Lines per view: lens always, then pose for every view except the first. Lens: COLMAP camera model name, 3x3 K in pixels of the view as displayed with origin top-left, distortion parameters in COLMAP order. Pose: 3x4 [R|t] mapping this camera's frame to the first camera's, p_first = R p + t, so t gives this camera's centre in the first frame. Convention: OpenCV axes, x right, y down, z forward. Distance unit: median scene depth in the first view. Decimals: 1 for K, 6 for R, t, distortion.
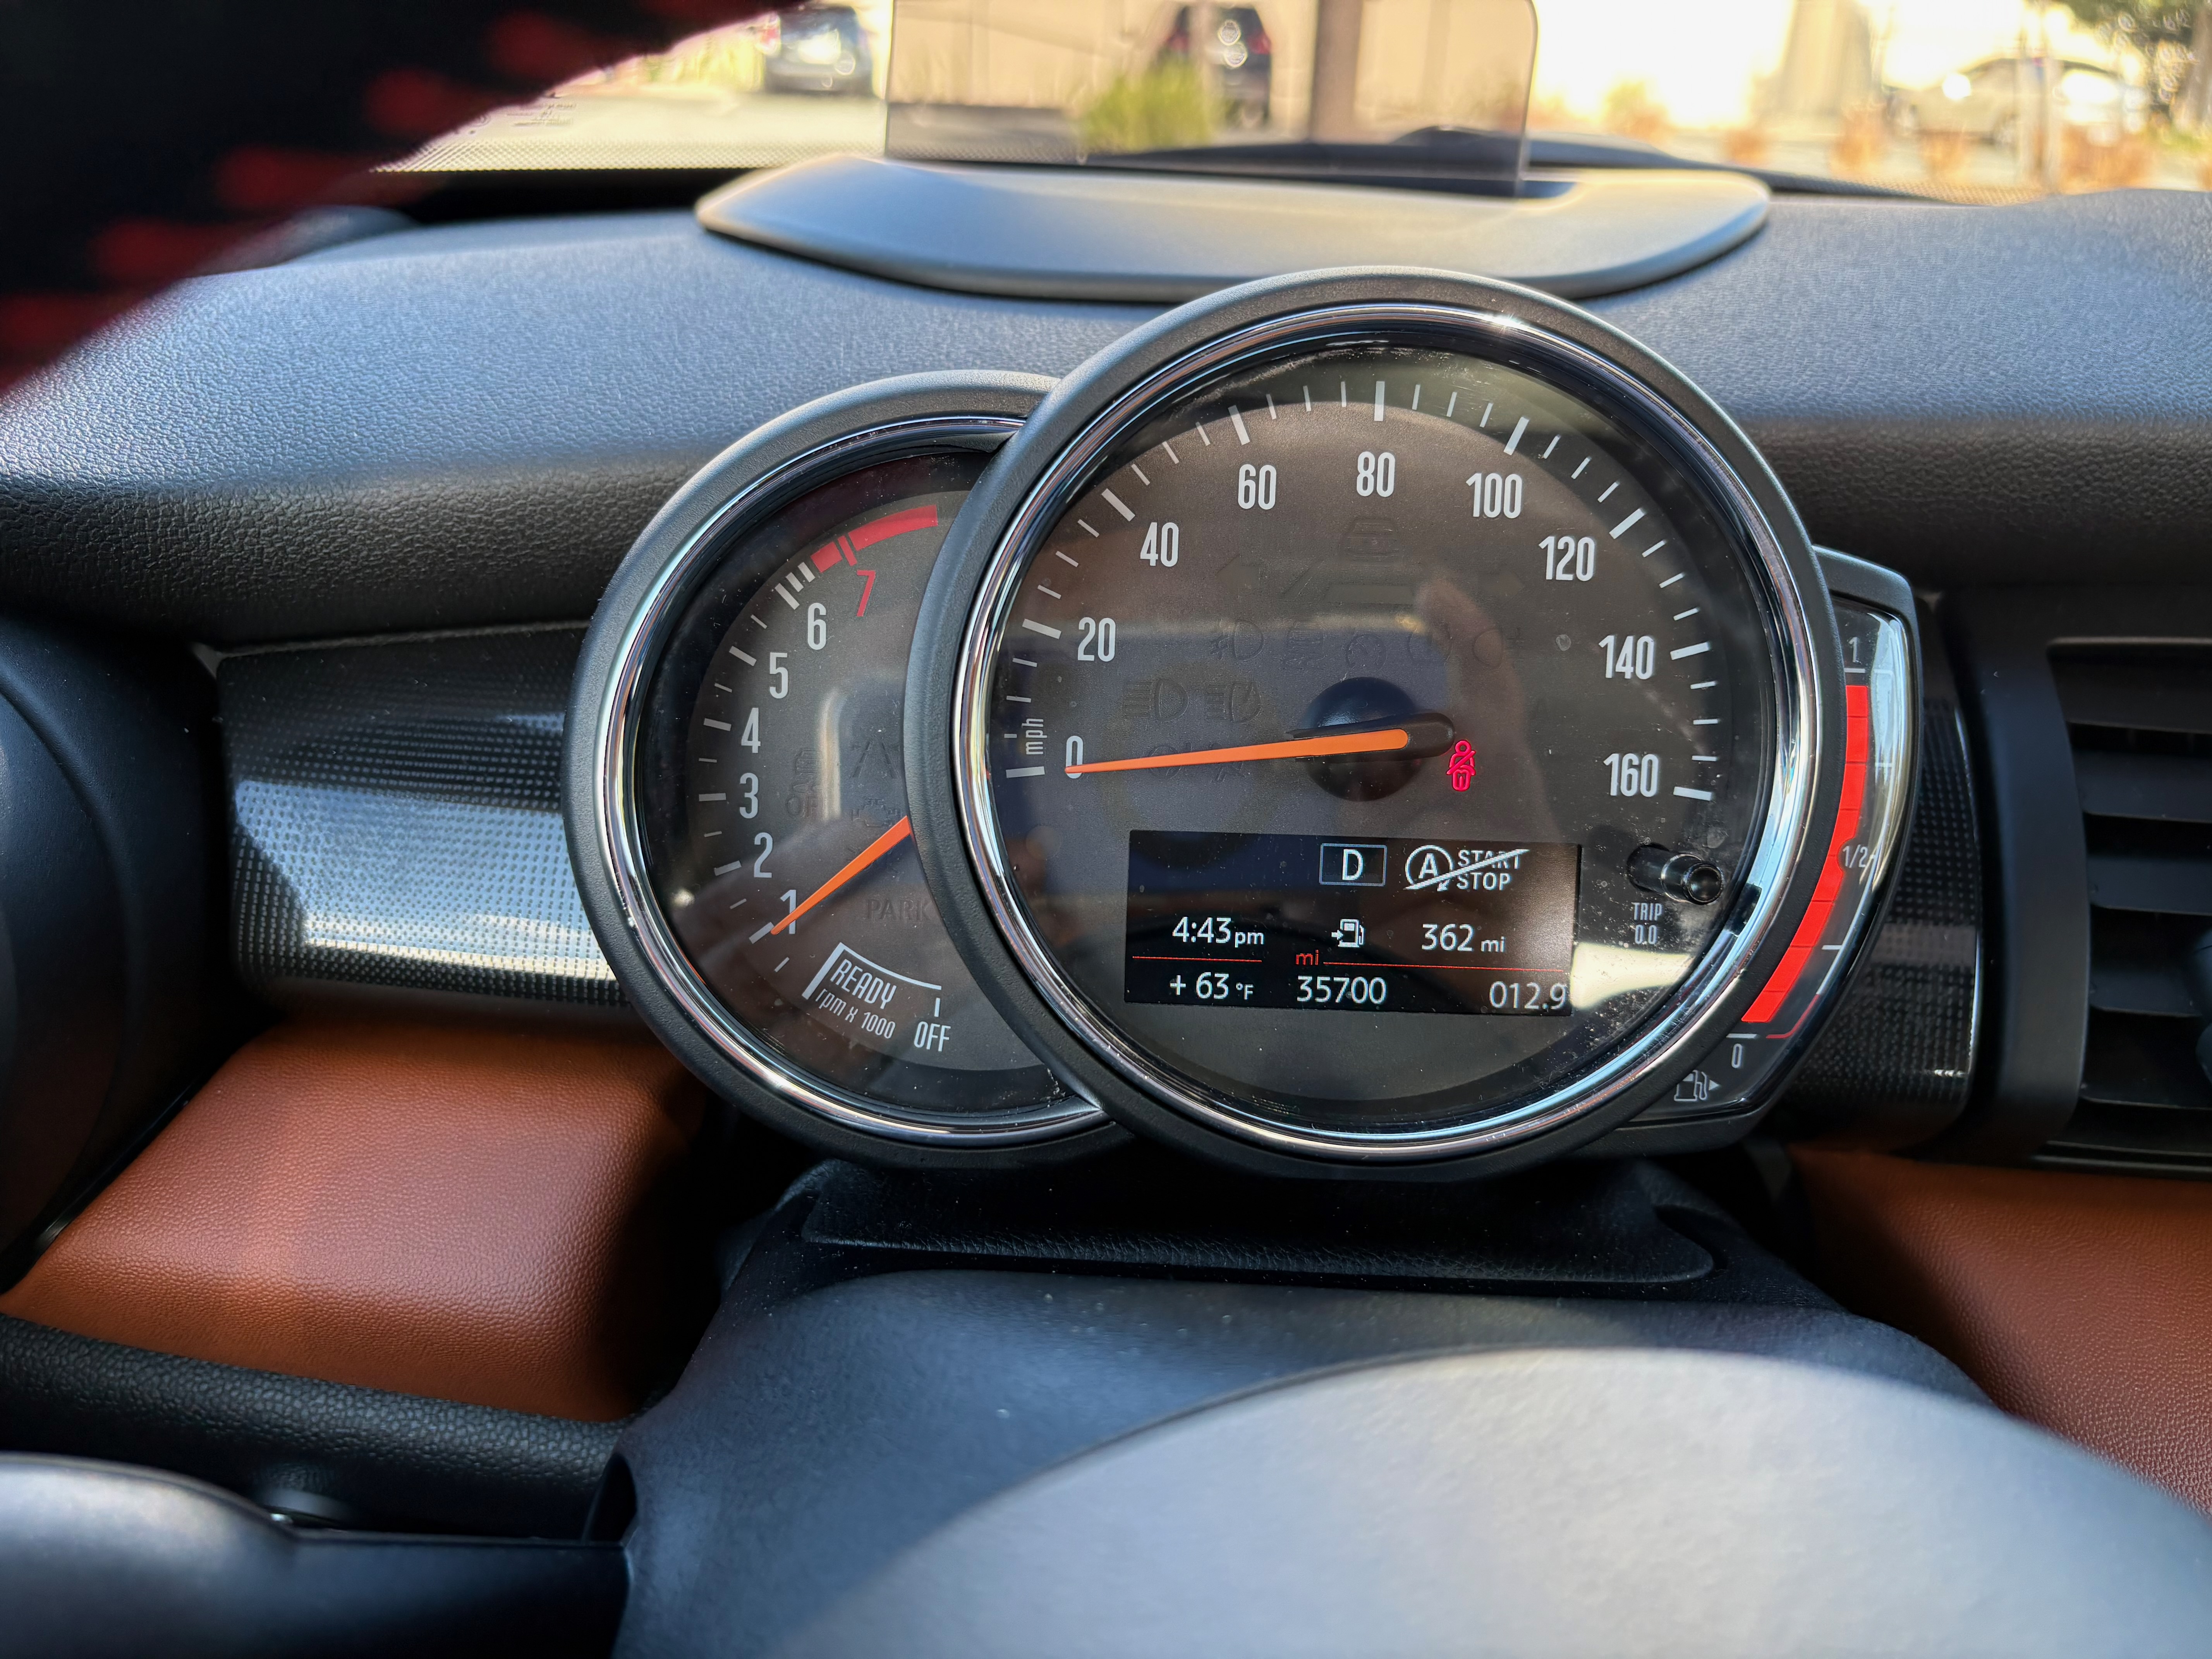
lens RADIAL K [[1692.8, 0, 1106.0], [0, 1692.8, 829.5], [0, 0, 1]] dist [-0.009044, -0.011327]
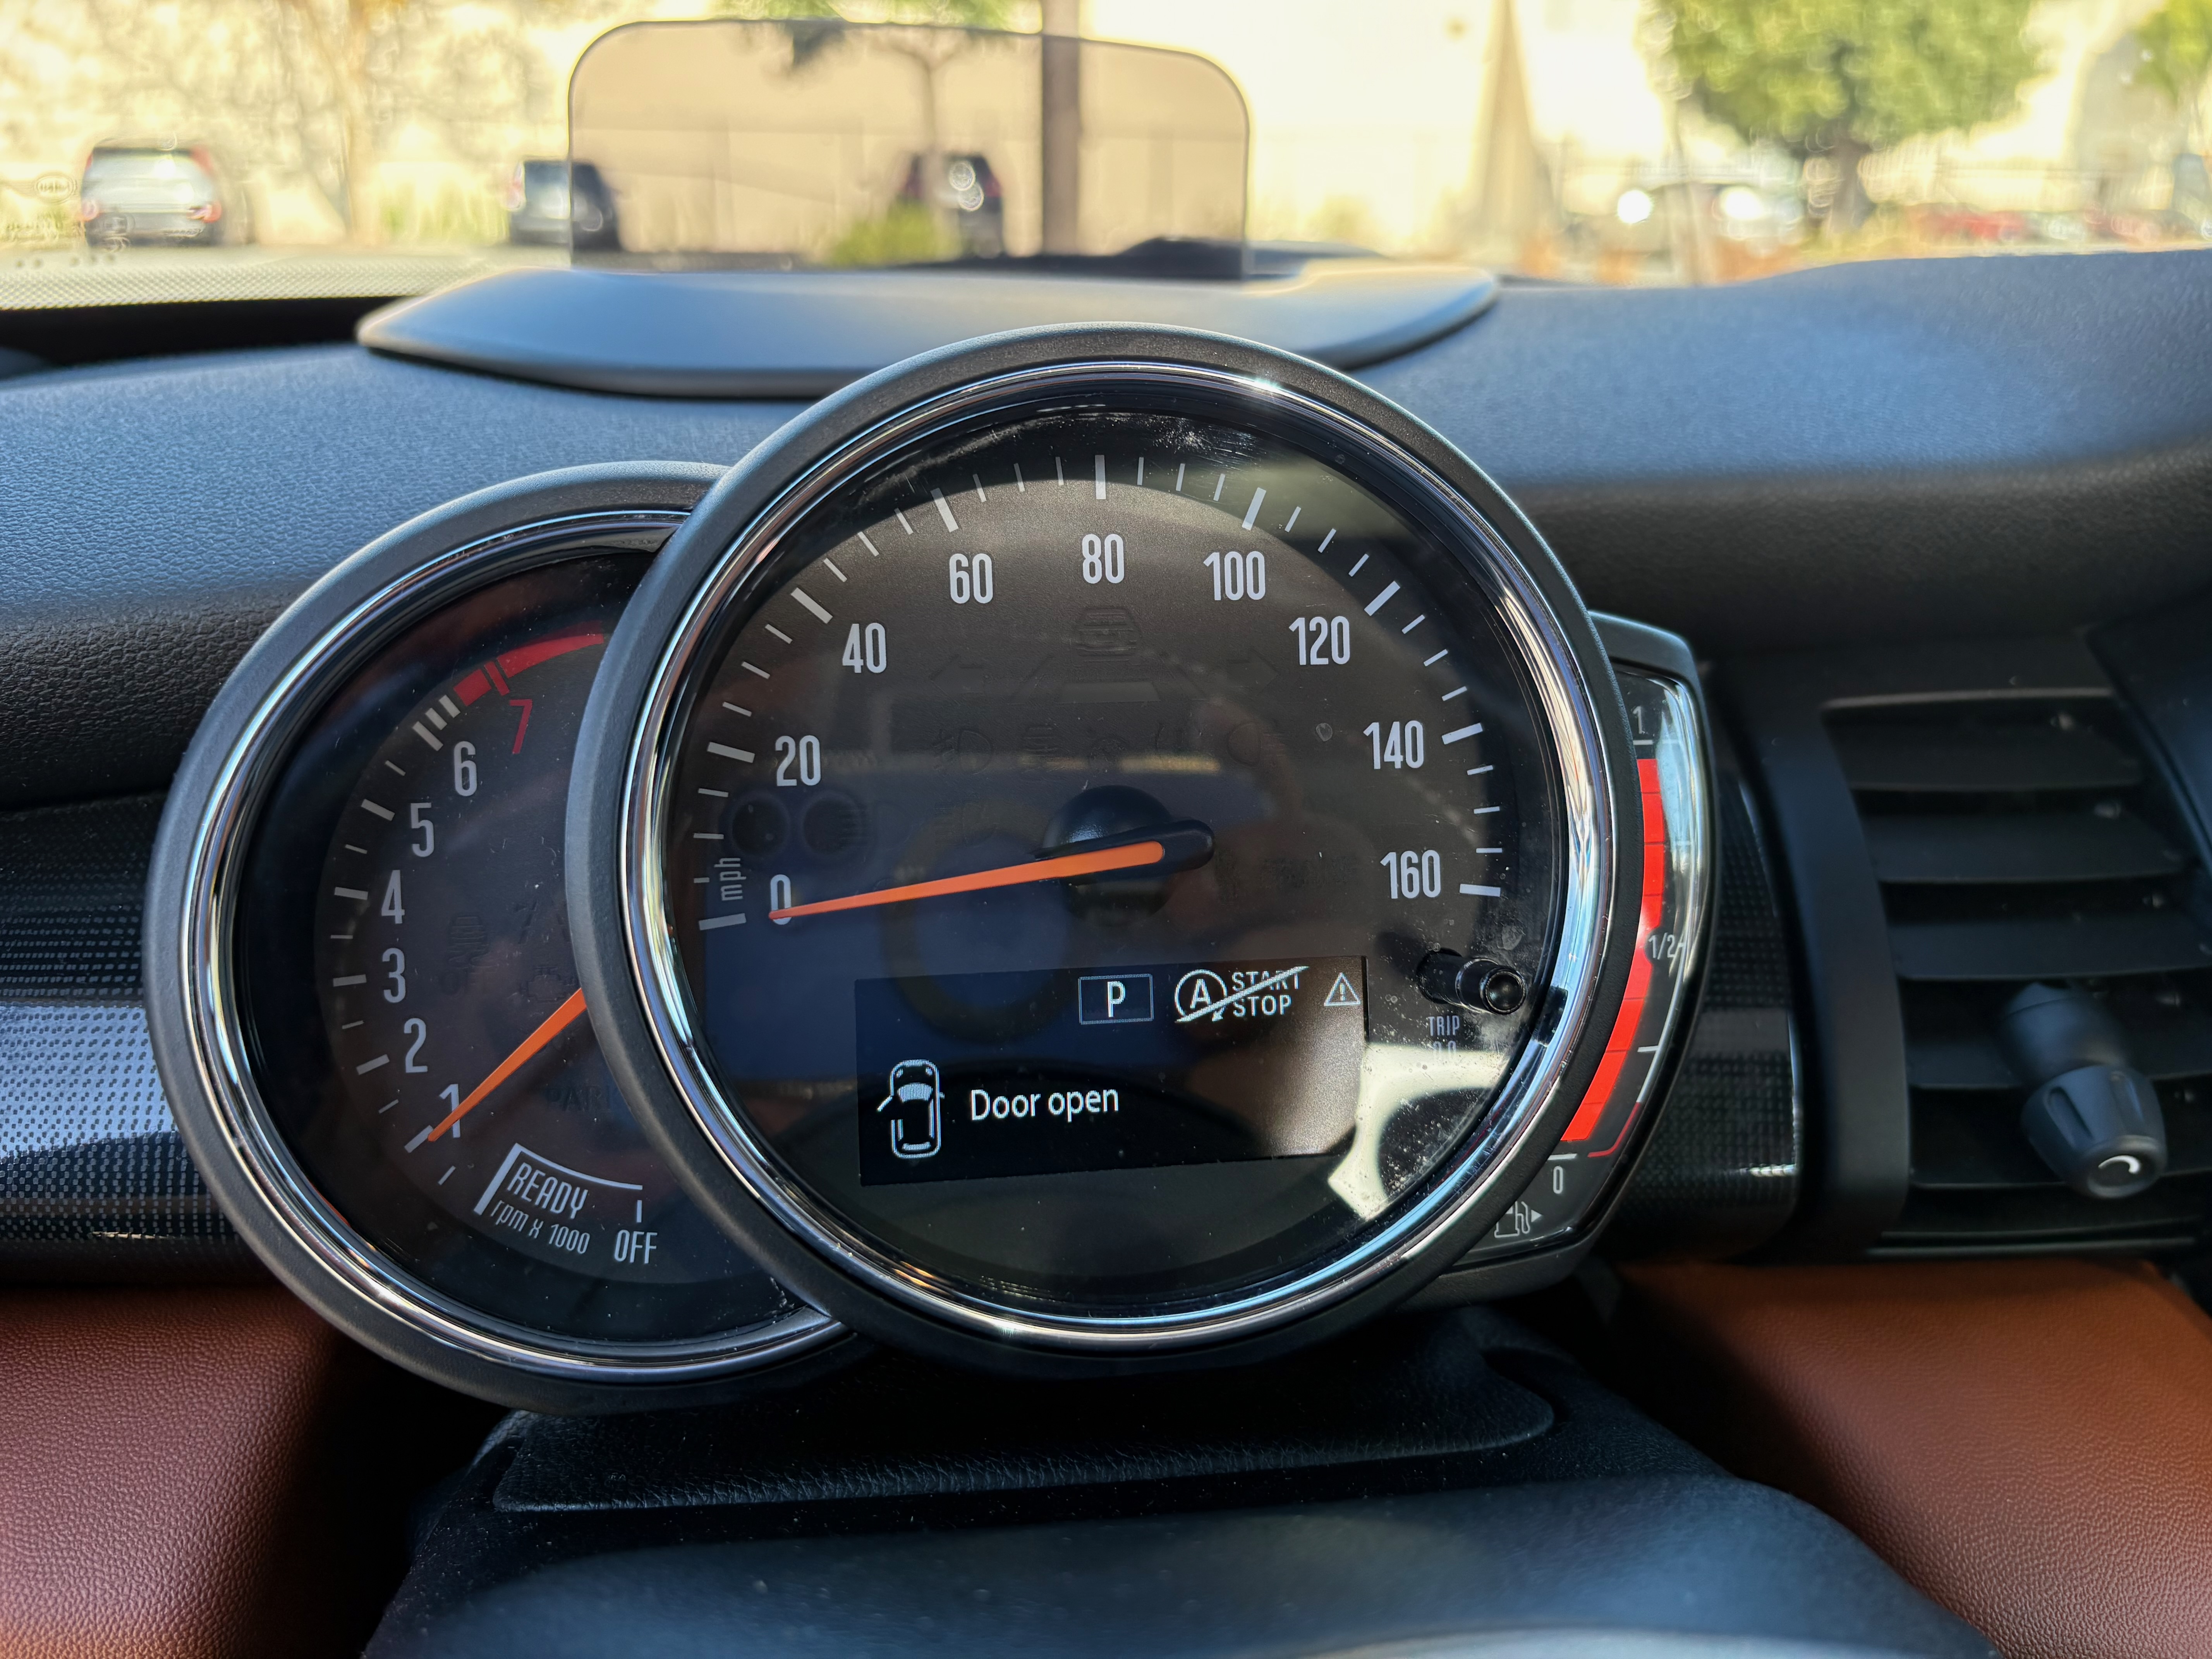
lens RADIAL K [[1655.9, 0, 1106.0], [0, 1655.9, 829.5], [0, 0, 1]] dist [0.058890, -0.119505]
pose [[0.990210, -0.068888, 0.121403, 0.042247], [0.078393, 0.994072, -0.075338, -0.002104], [-0.115493, 0.084117, 0.989740, 0.137318]]
